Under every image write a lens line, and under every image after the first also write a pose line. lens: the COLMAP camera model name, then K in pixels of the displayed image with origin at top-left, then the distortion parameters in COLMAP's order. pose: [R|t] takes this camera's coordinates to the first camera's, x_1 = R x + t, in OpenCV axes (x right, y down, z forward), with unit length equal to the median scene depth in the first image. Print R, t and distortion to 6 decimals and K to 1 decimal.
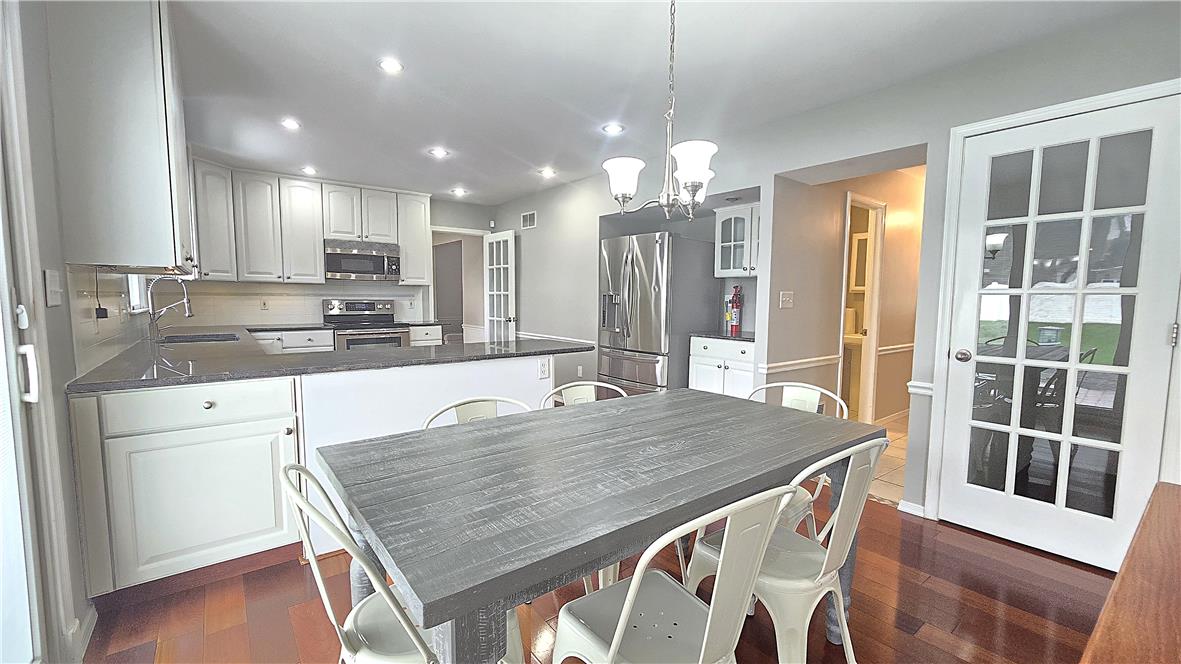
lens RADIAL K [[487.9, 0, 593.8], [0, 487.9, 346.5], [0, 0, 1]] dist [-0.002778, 0.002062]
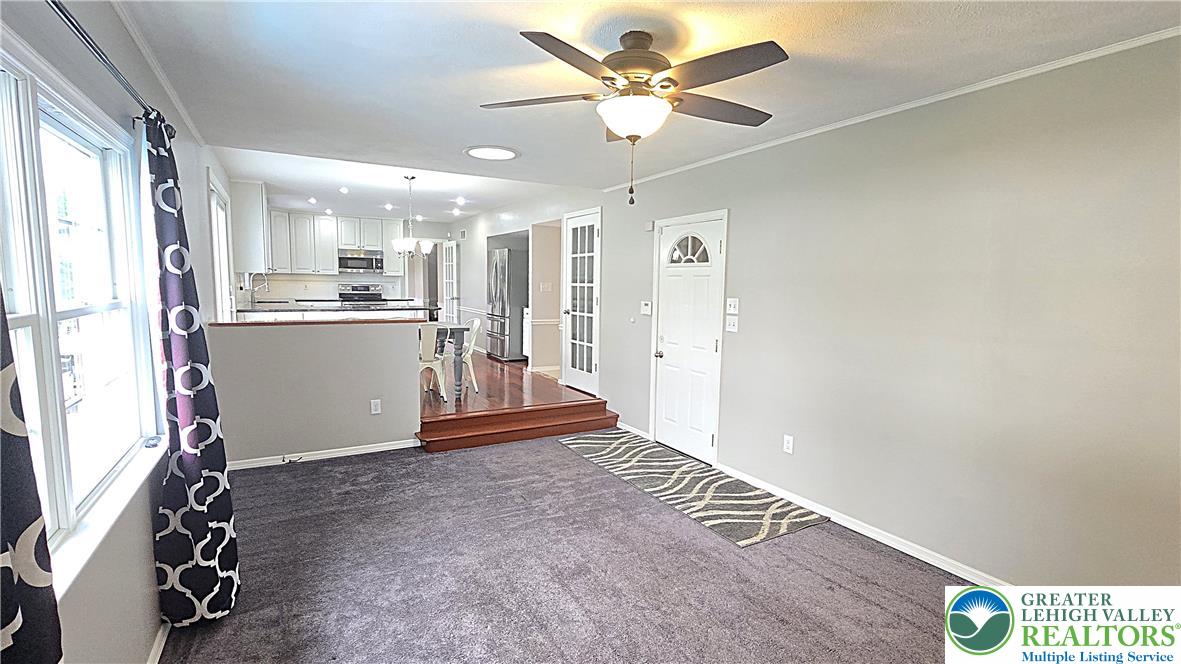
lens RADIAL K [[536.2, 0, 599.2], [0, 536.2, 344.5], [0, 0, 1]] dist [-0.006006, 0.001232]
pose [[0.990946, 0.026660, -0.131586, 0.609577], [-0.024935, 0.999580, 0.014734, 0.065357], [0.131924, -0.011320, 0.991195, -0.746890]]
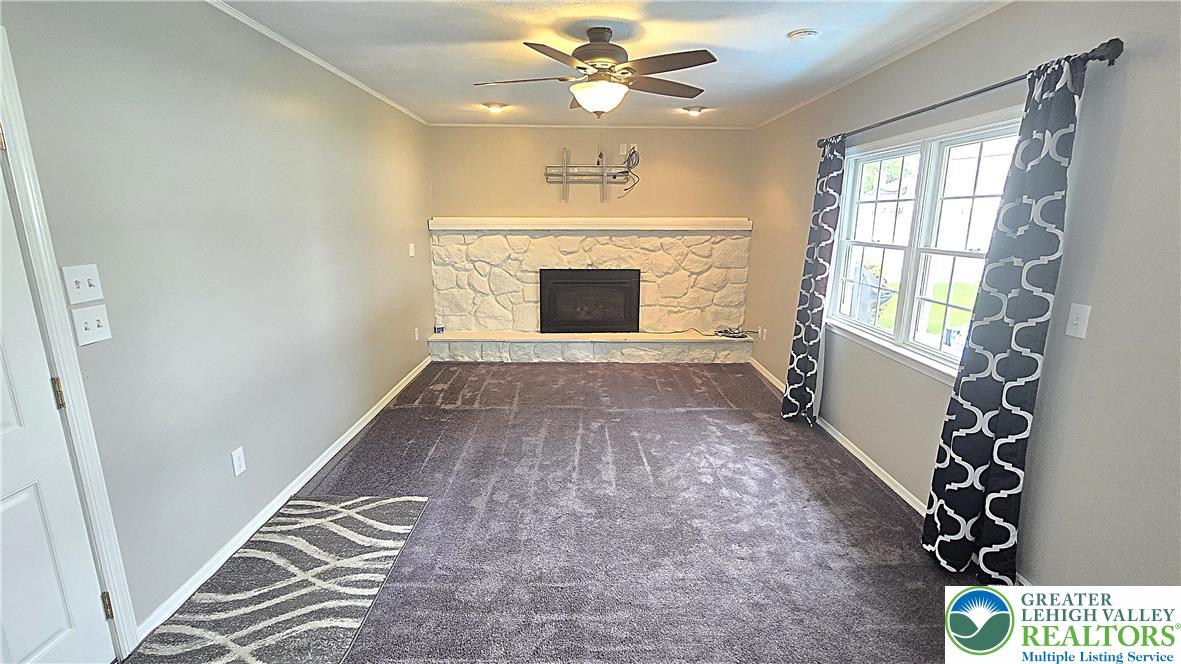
lens RADIAL K [[536.2, 0, 590.9], [0, 536.2, 344.5], [0, 0, 1]] dist [-0.006006, 0.001232]
pose [[-0.797744, -0.151176, 0.583739, 0.236241], [0.050437, 0.947941, 0.314425, -0.039061], [-0.600884, 0.280273, -0.748589, 0.141189]]
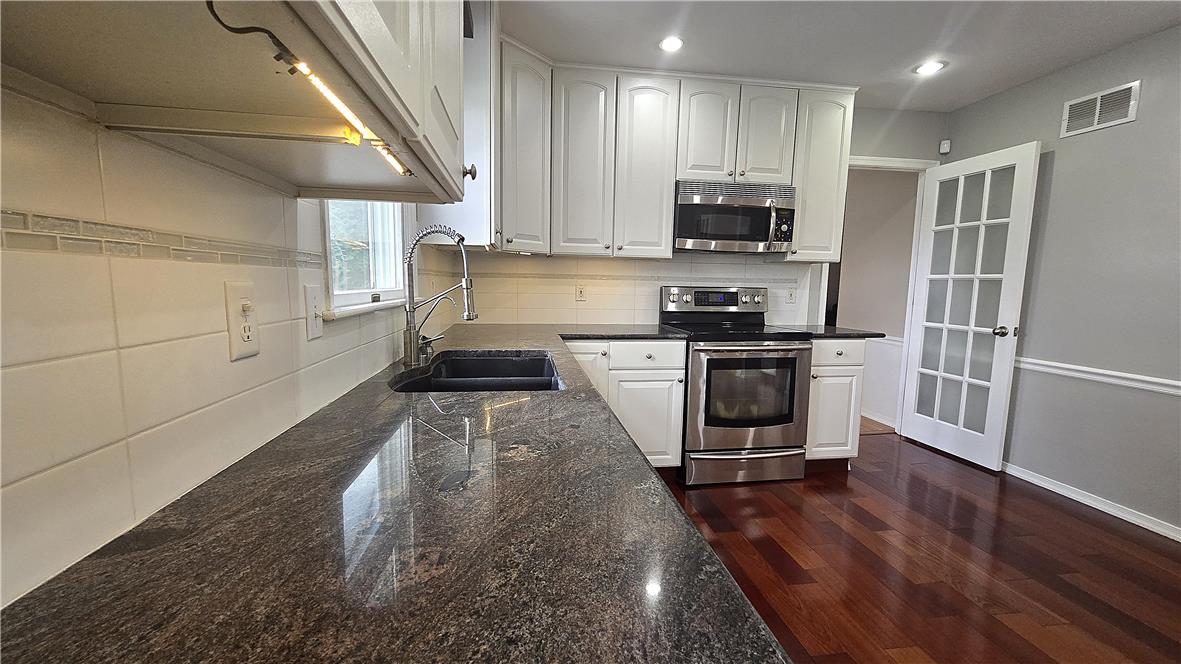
lens RADIAL K [[527.6, 0, 585.8], [0, 527.6, 340.8], [0, 0, 1]] dist [0.014473, 0.000349]
pose [[0.876006, 0.062507, -0.478233, -0.334405], [-0.060100, 0.997985, 0.020352, -0.037909], [0.478542, 0.010914, 0.877997, 0.401789]]
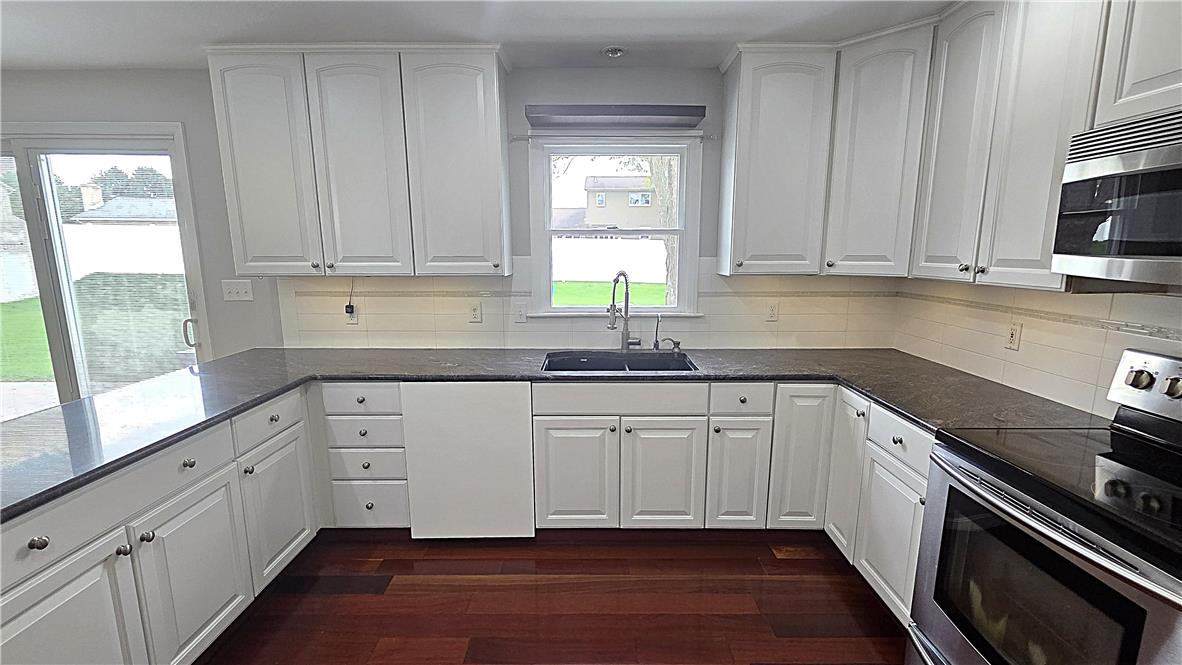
lens RADIAL K [[488.3, 0, 591.1], [0, 488.3, 339.7], [0, 0, 1]] dist [-0.002778, 0.002062]
pose [[-0.614068, 0.130554, -0.778380, -0.157502], [-0.085391, 0.969445, 0.229967, -0.143400], [0.784620, 0.207682, -0.584157, 0.952651]]
